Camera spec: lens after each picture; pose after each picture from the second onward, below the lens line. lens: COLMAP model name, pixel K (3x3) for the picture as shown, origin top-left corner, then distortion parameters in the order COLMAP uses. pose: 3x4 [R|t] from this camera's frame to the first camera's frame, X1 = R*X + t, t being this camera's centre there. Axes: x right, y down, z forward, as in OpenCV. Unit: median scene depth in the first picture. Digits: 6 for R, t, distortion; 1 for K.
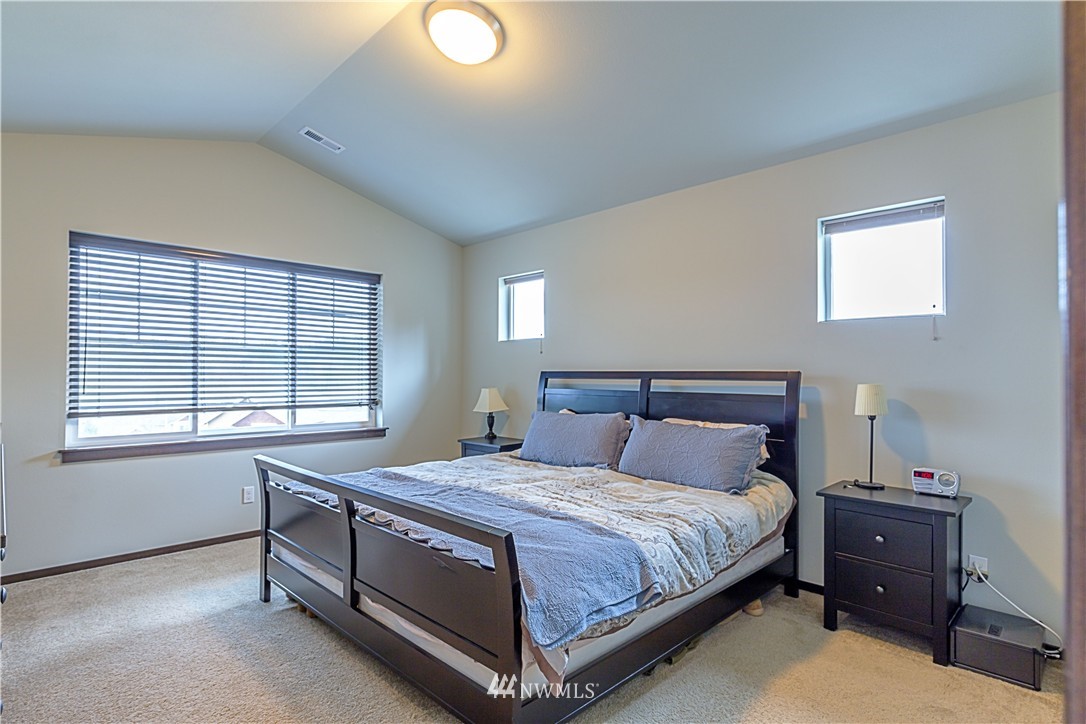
lens RADIAL K [[556.5, 0, 540.9], [0, 556.5, 373.3], [0, 0, 1]] dist [0.000648, 0.000547]
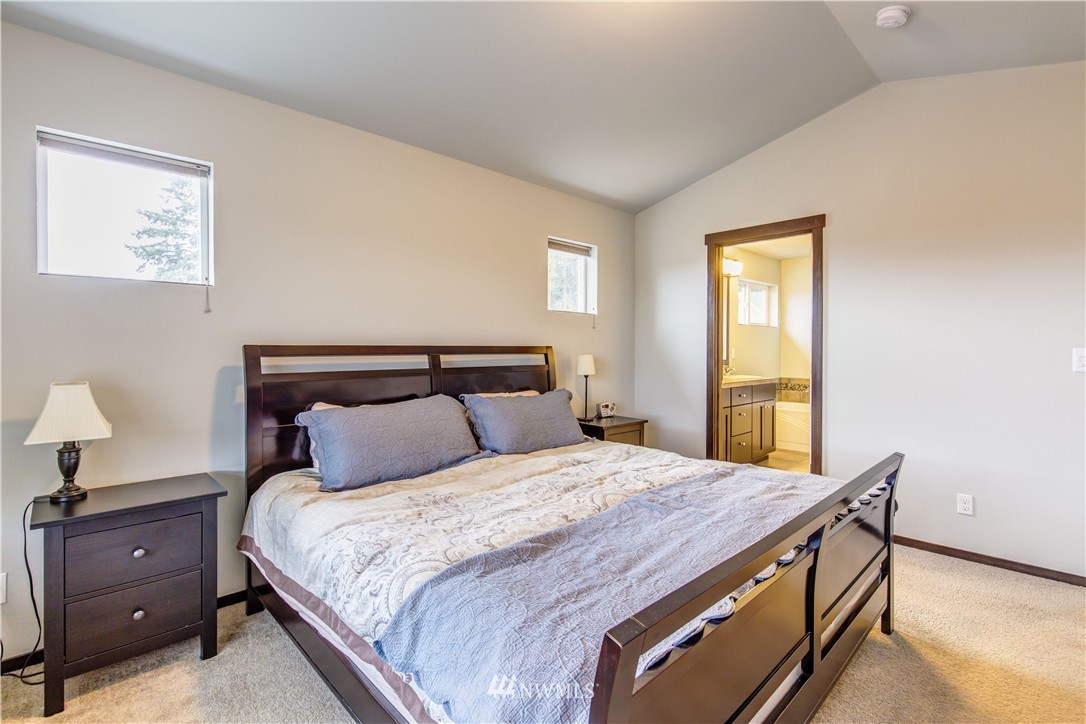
lens RADIAL K [[491.5, 0, 543.0], [0, 491.5, 362.0], [0, 0, 1]] dist [0.000255, 0.000224]
pose [[0.024948, -0.023901, 0.999403, -0.588240], [0.005575, 0.999702, 0.023769, 0.004849], [-0.999673, 0.004979, 0.025074, 0.815744]]
